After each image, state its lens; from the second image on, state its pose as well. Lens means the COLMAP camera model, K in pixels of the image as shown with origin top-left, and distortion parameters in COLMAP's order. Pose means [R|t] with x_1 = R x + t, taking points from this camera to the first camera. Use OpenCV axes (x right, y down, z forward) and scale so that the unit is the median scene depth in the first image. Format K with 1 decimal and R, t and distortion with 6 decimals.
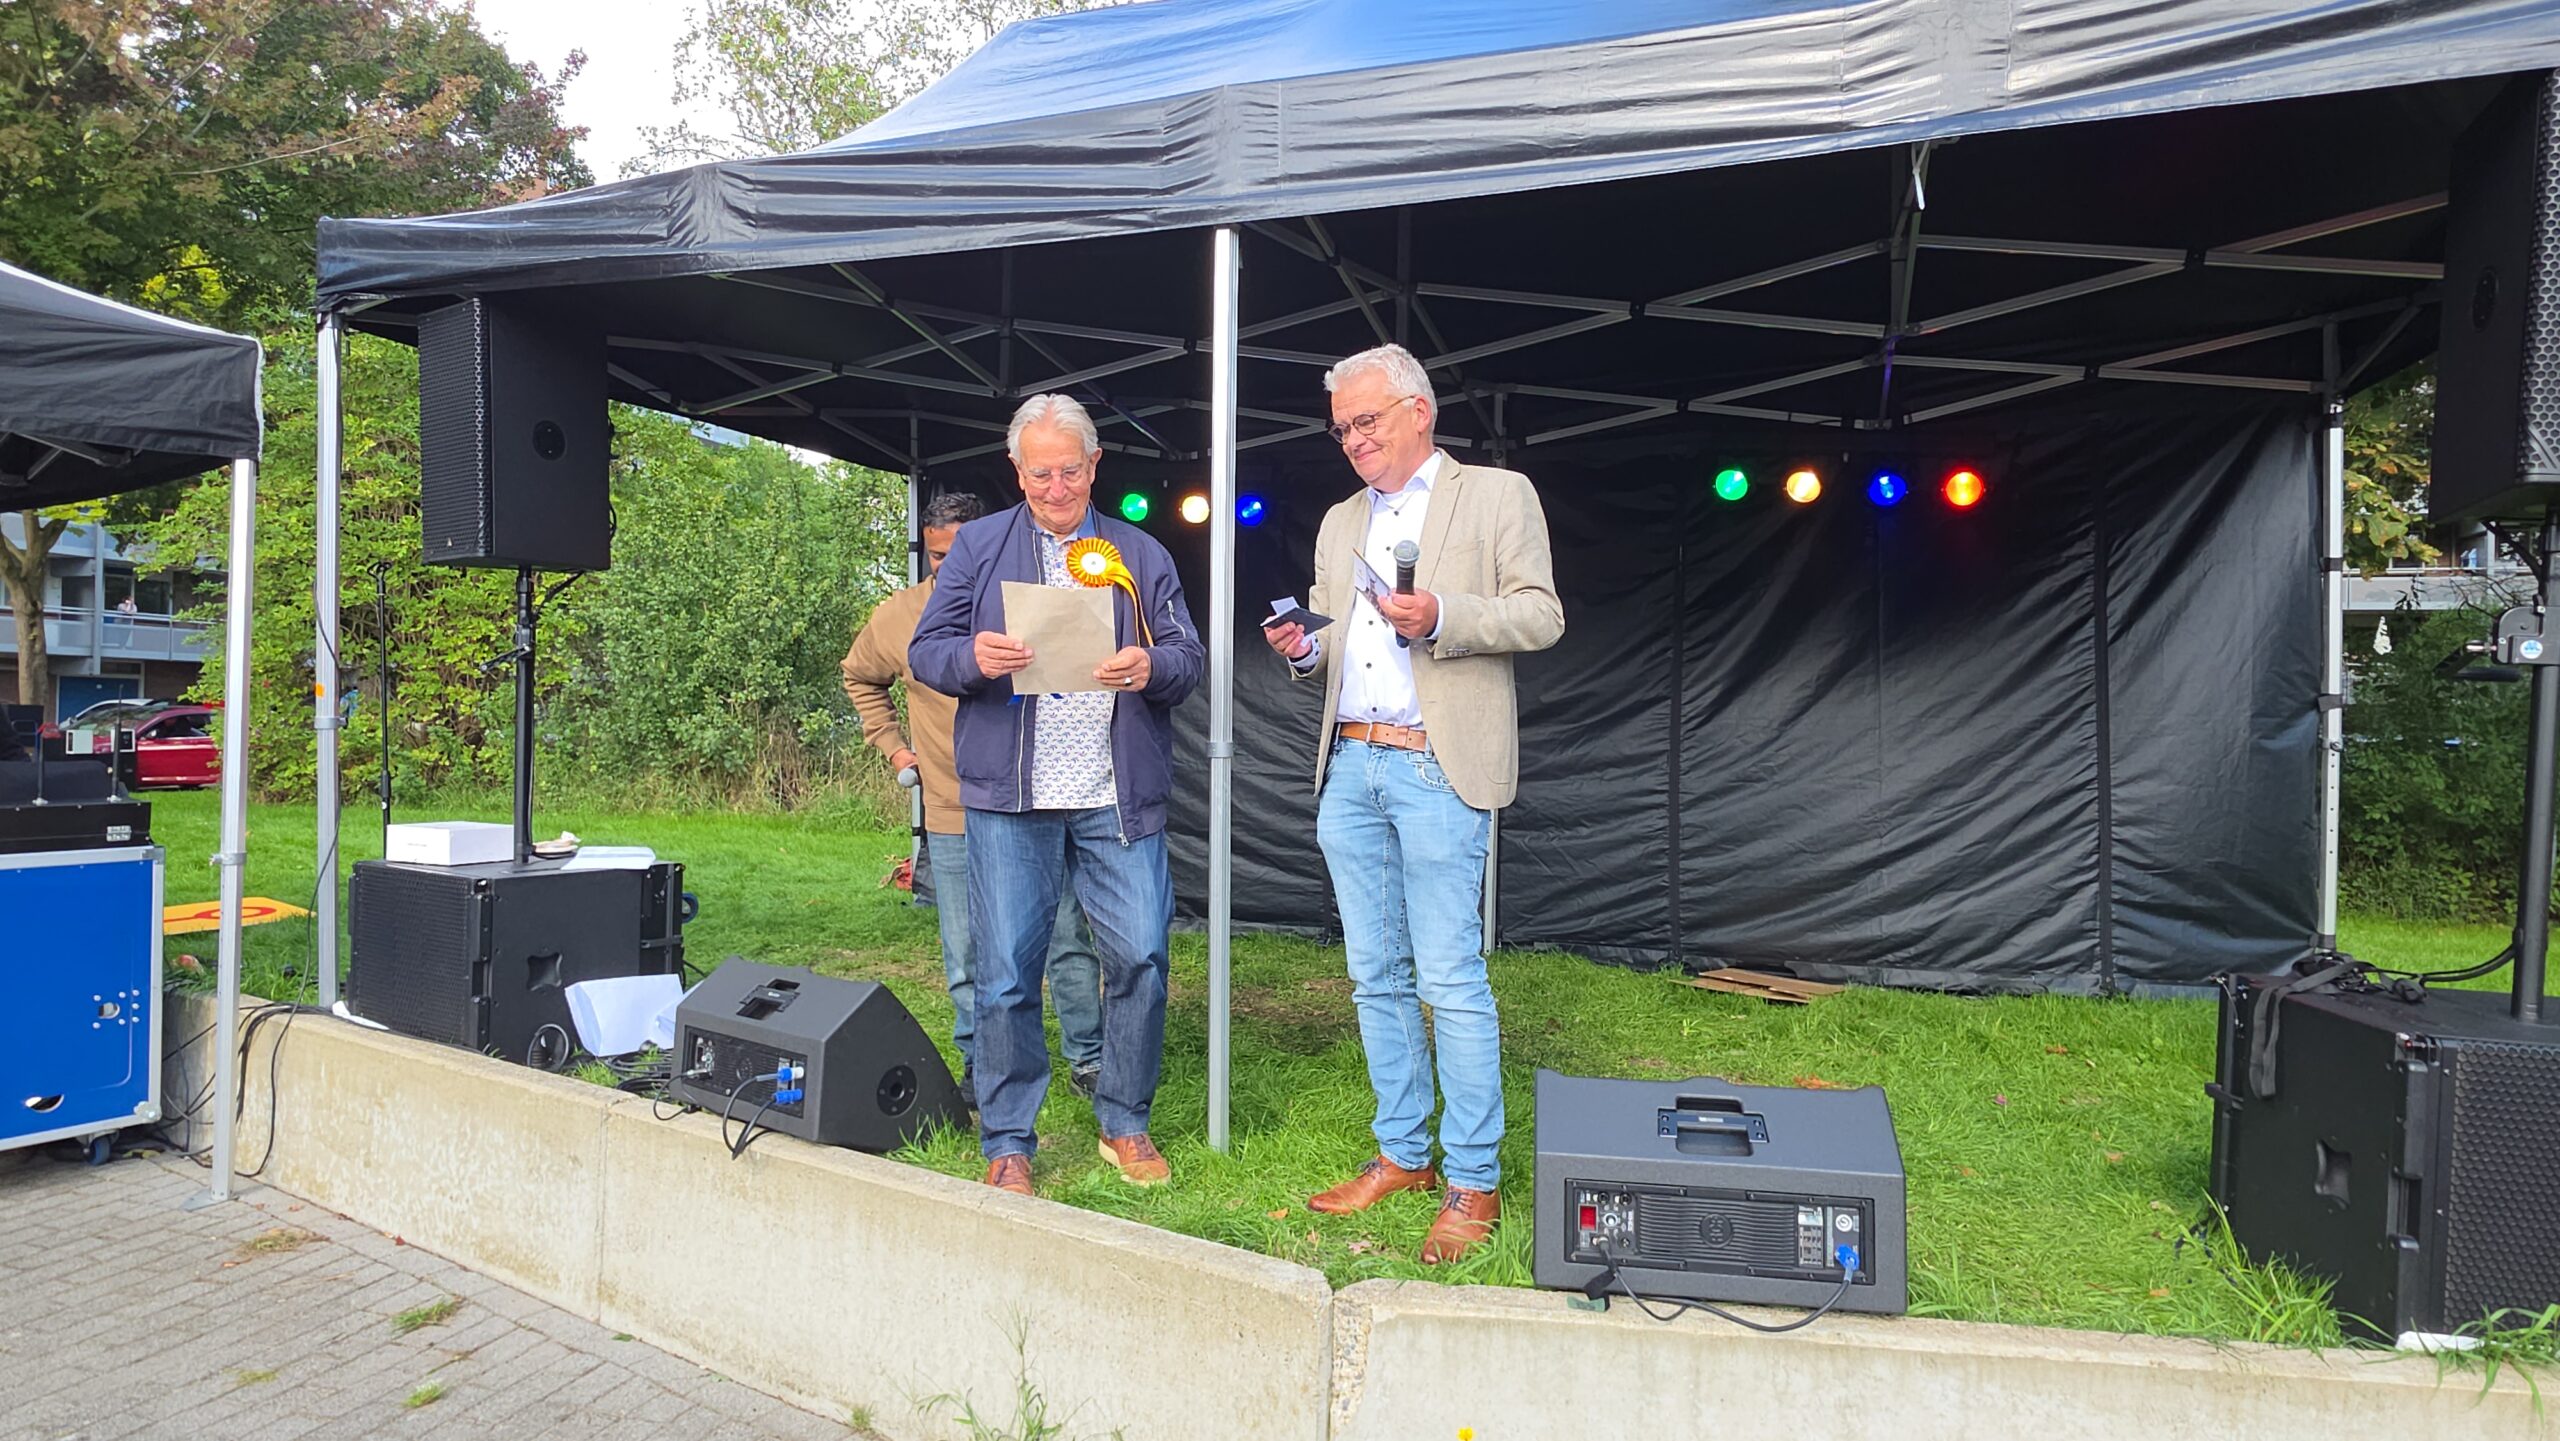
lens RADIAL K [[1416.9, 0, 1285.2], [0, 1416.9, 712.1], [0, 0, 1]] dist [0.008609, -0.004177]
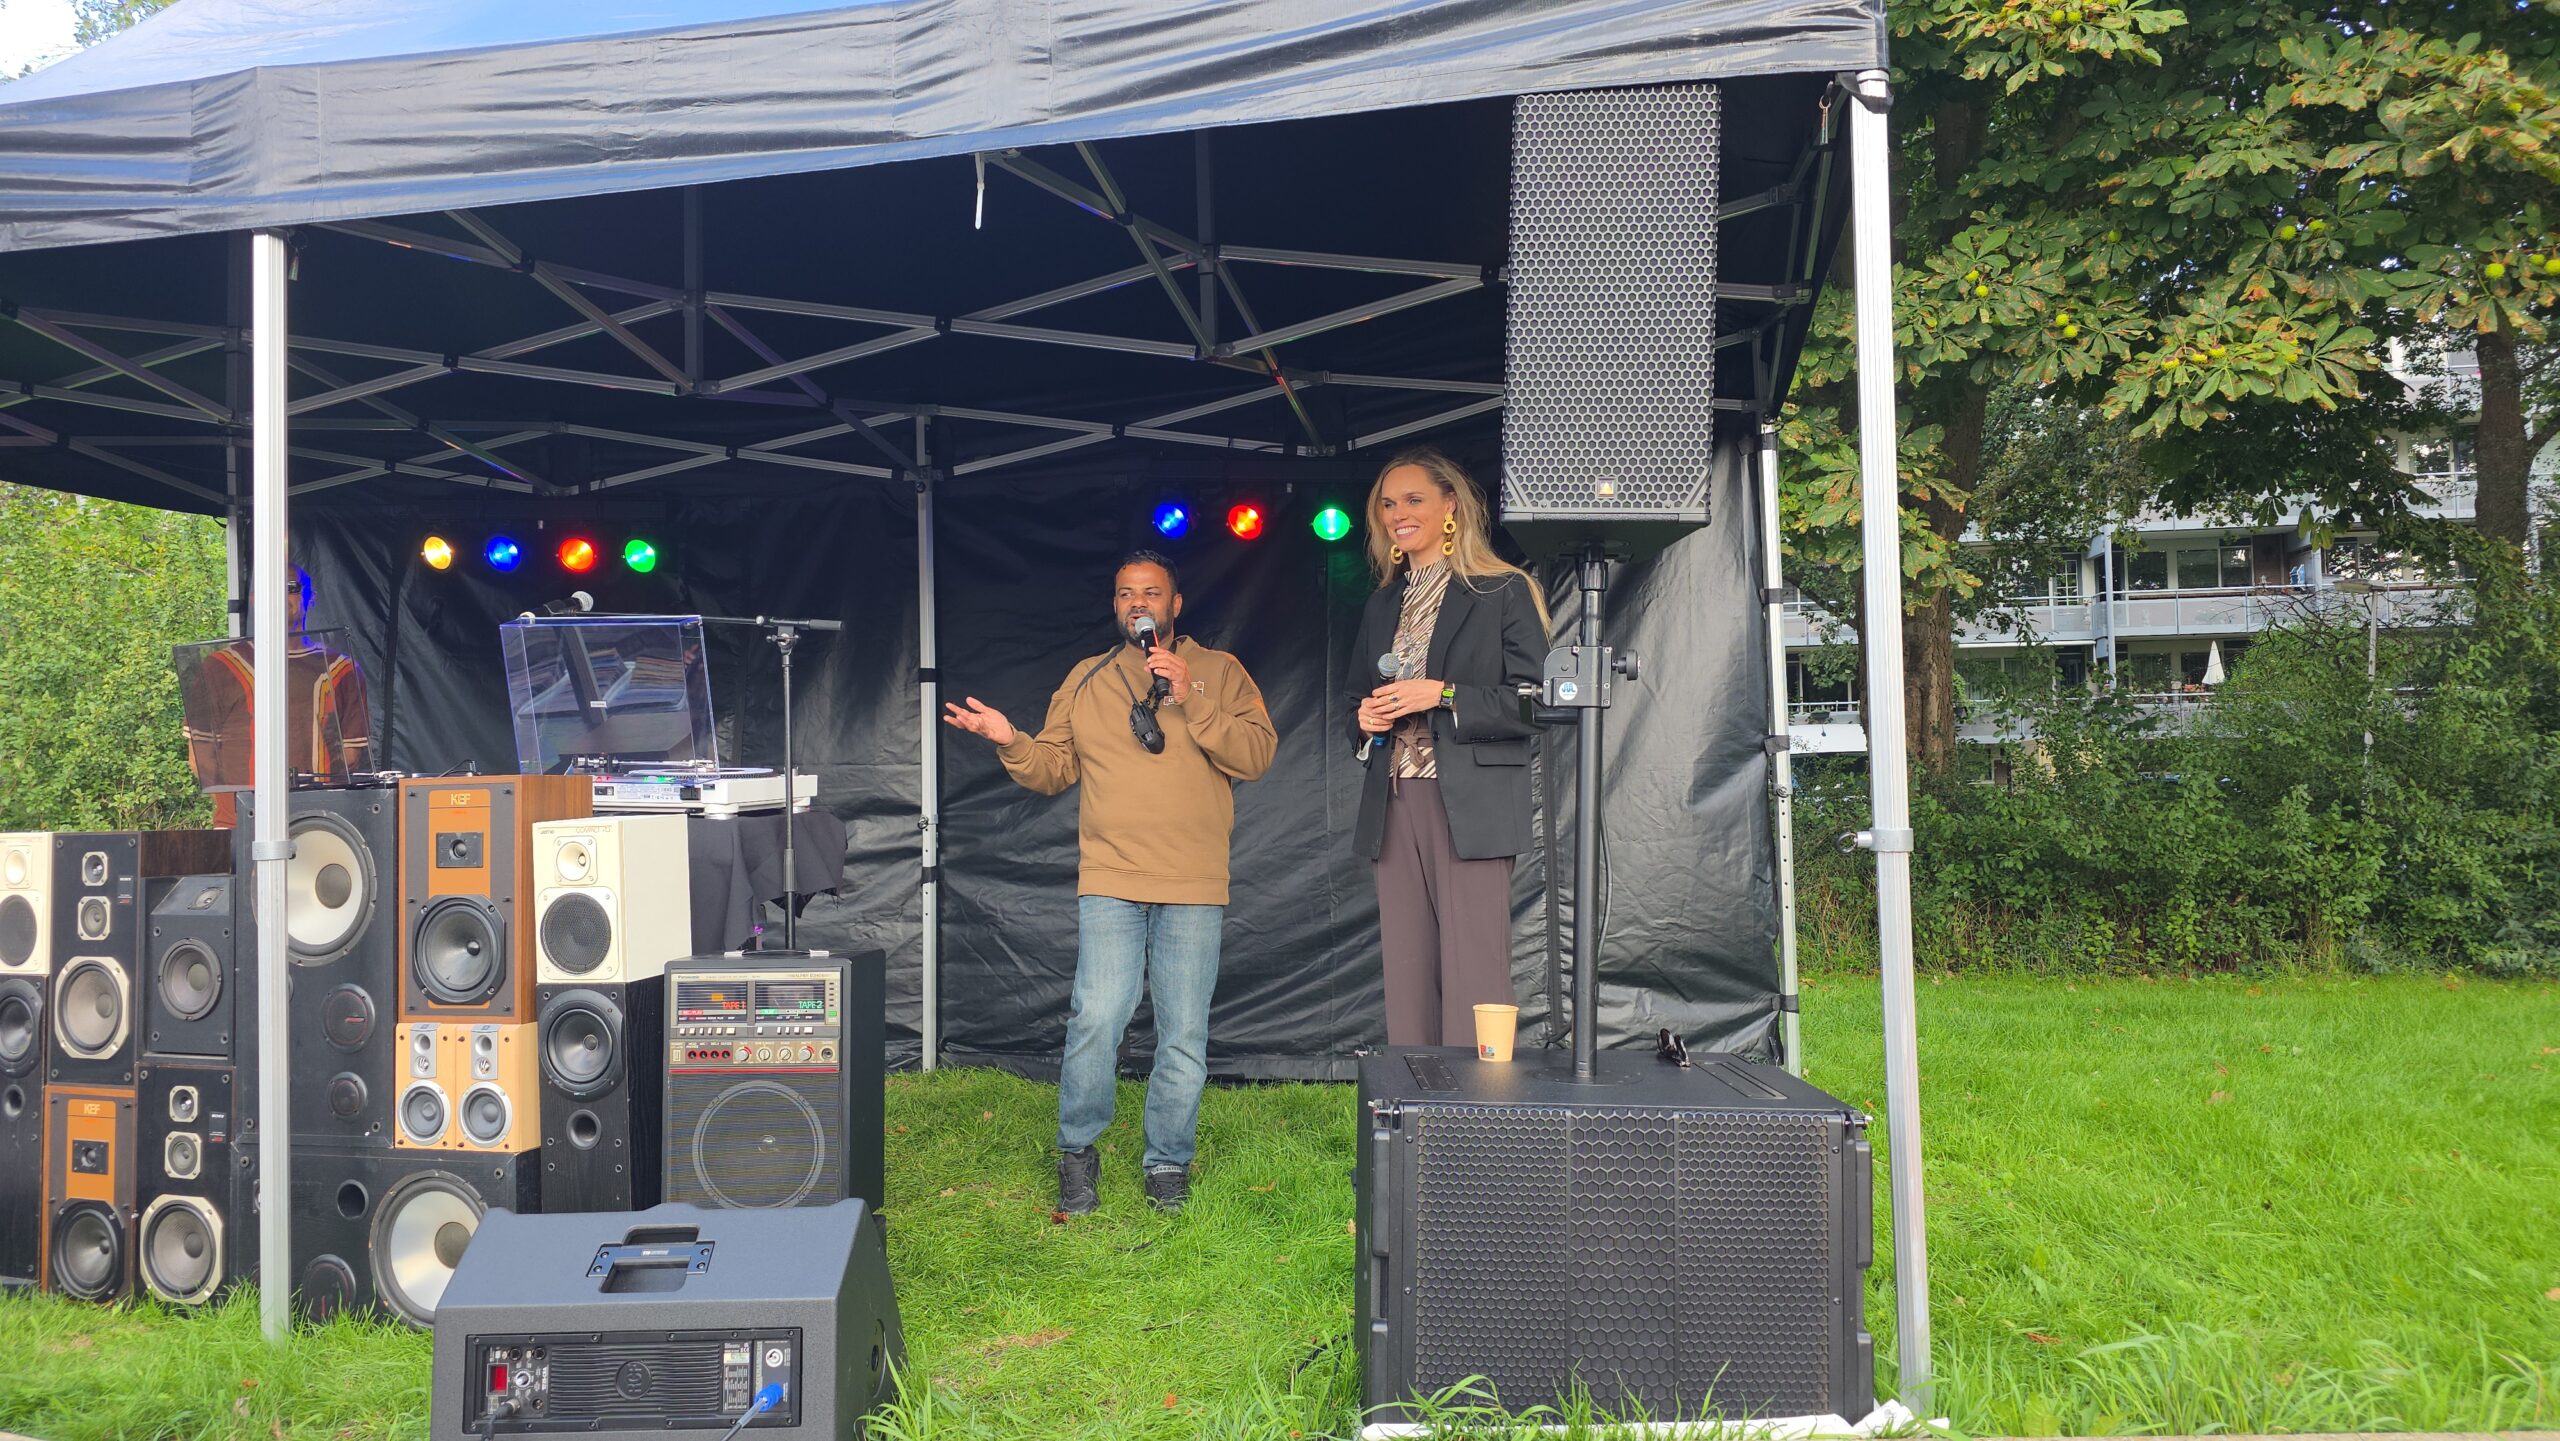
lens RADIAL K [[1700.0, 0, 1296.6], [0, 1700.0, 723.5], [0, 0, 1]] dist [0.082992, -0.091950]
pose [[0.990563, -0.031523, 0.133381, 0.419834], [0.036253, 0.998791, -0.033189, 0.007190], [-0.132174, 0.037712, 0.990509, -0.092620]]
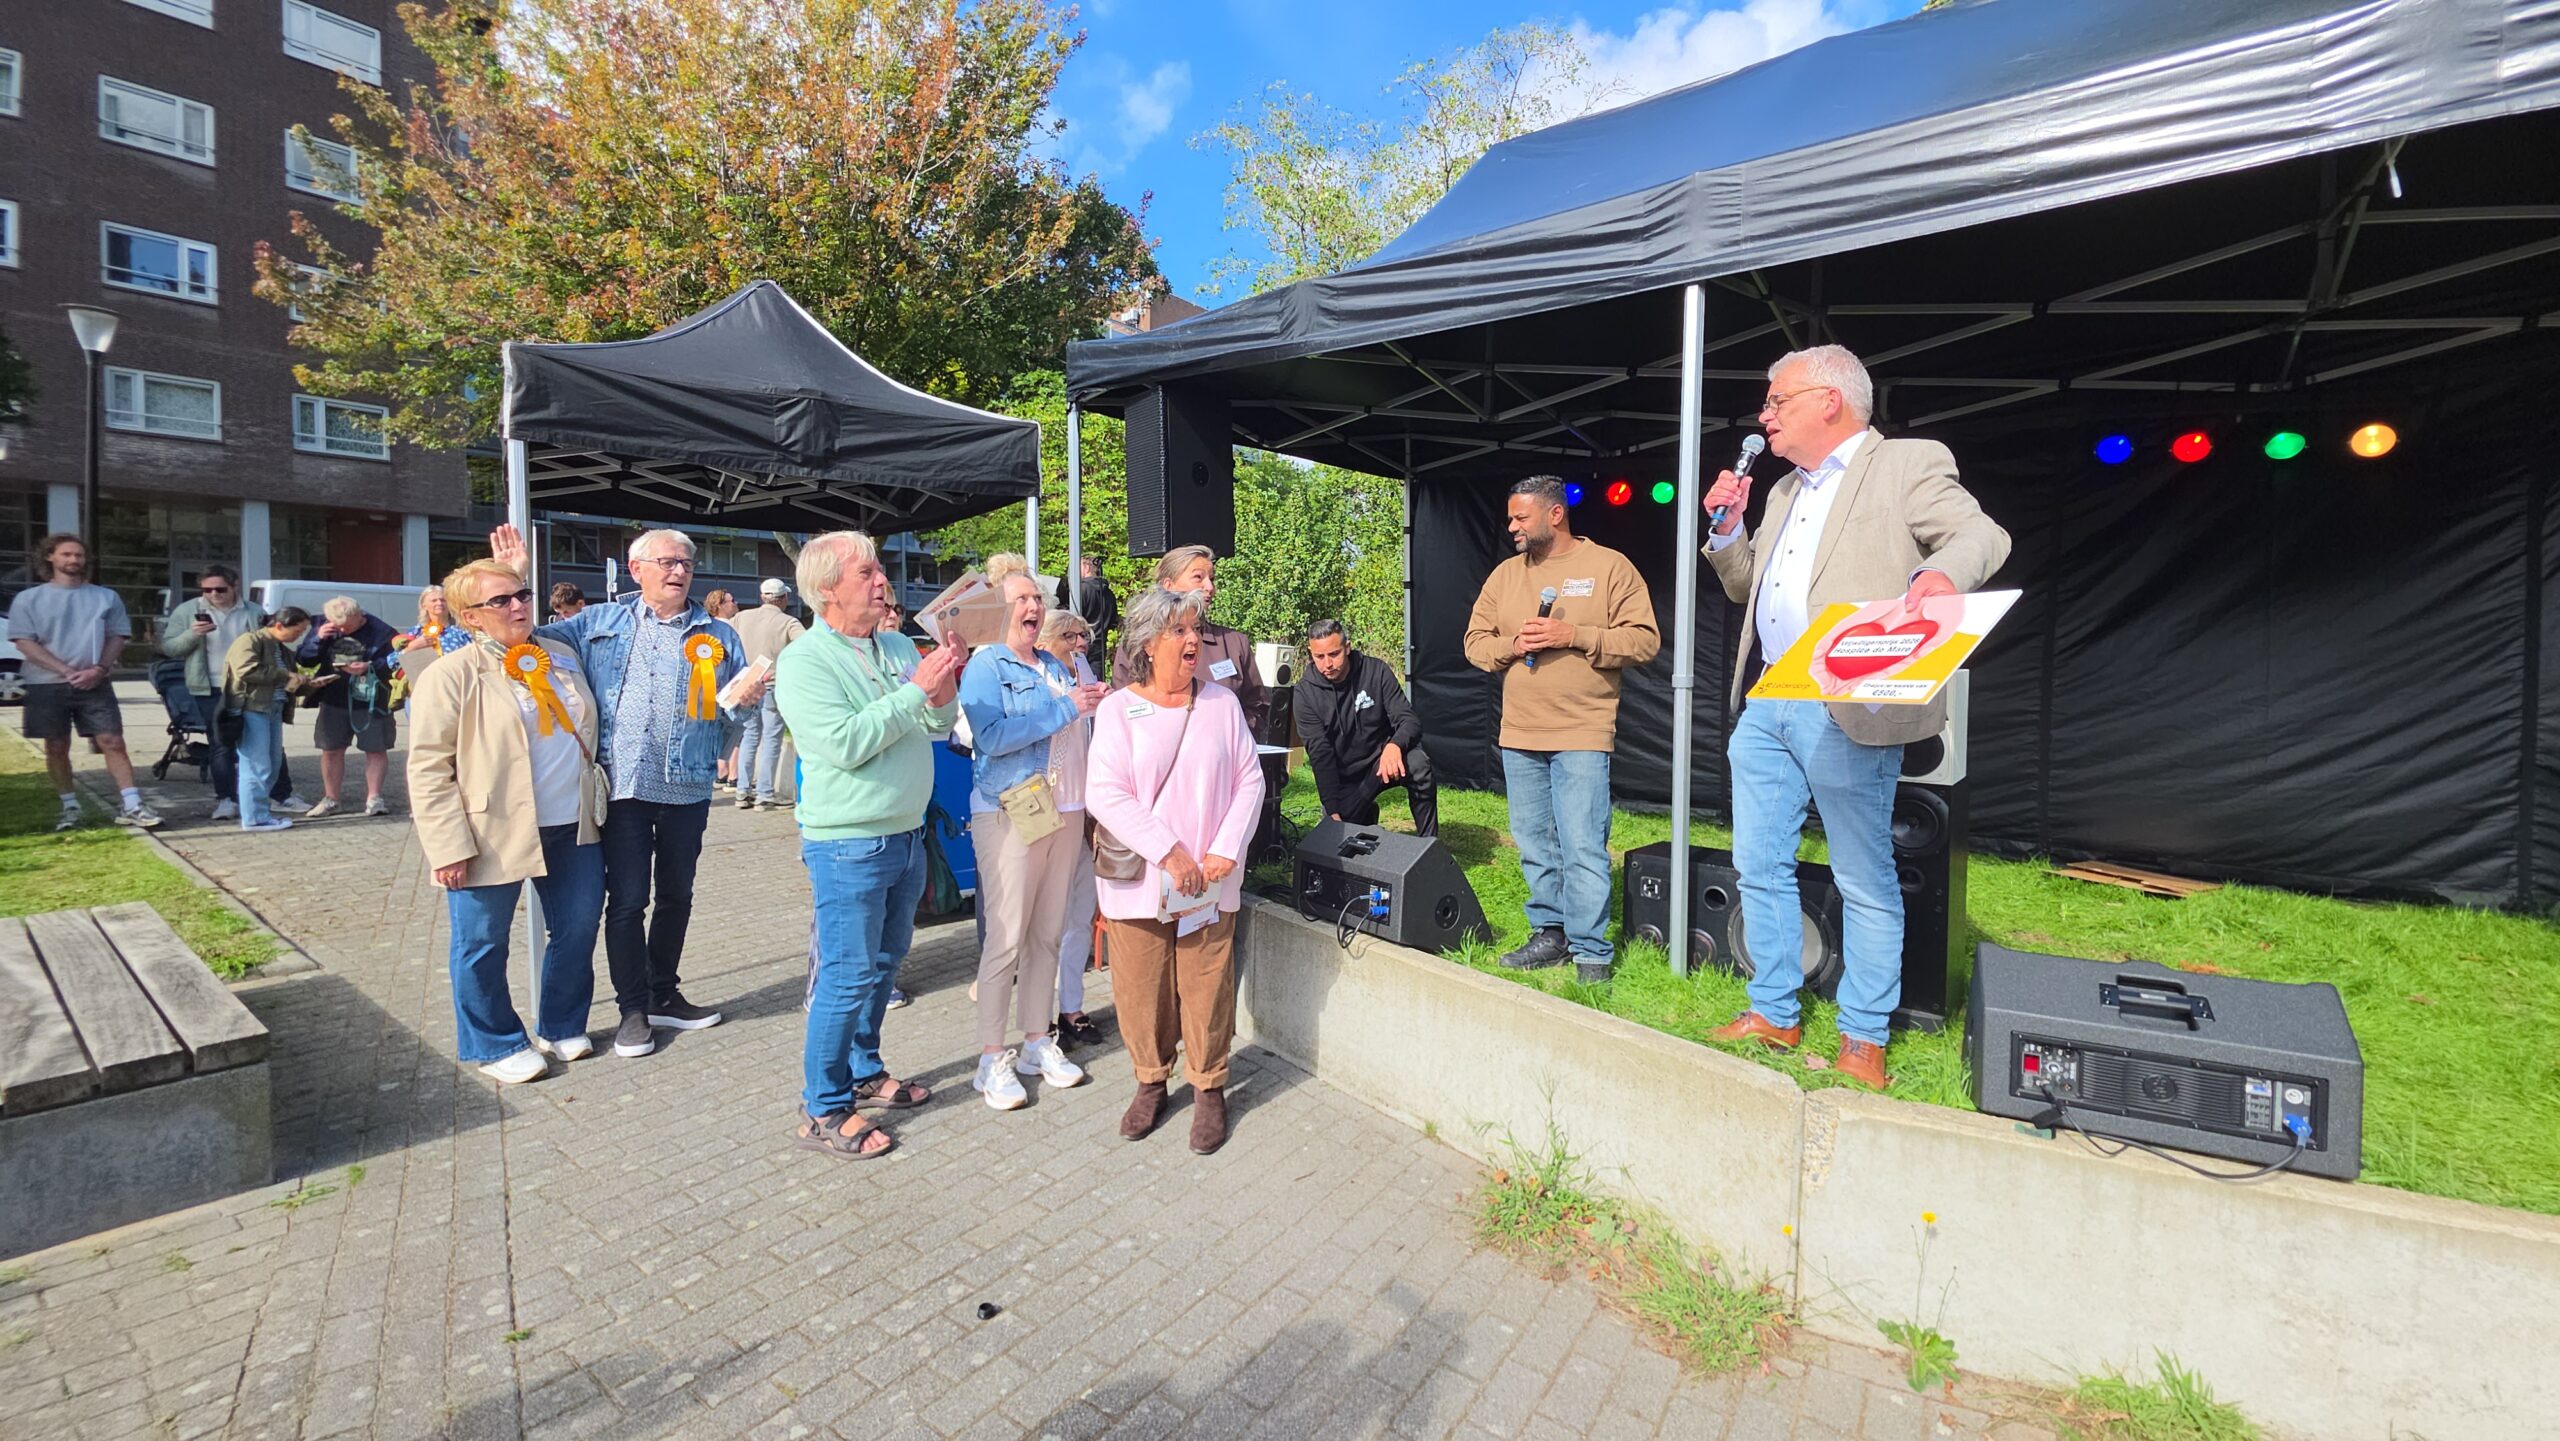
lens RADIAL K [[1019.7, 0, 1289.8], [0, 1019.7, 690.5], [0, 0, 1]] dist [0.013793, -0.008092]
pose [[0.946577, 0.010848, -0.322295, -0.086848], [0.005496, 0.998746, 0.049759, -0.015065], [0.322430, -0.048872, 0.945331, -0.035585]]
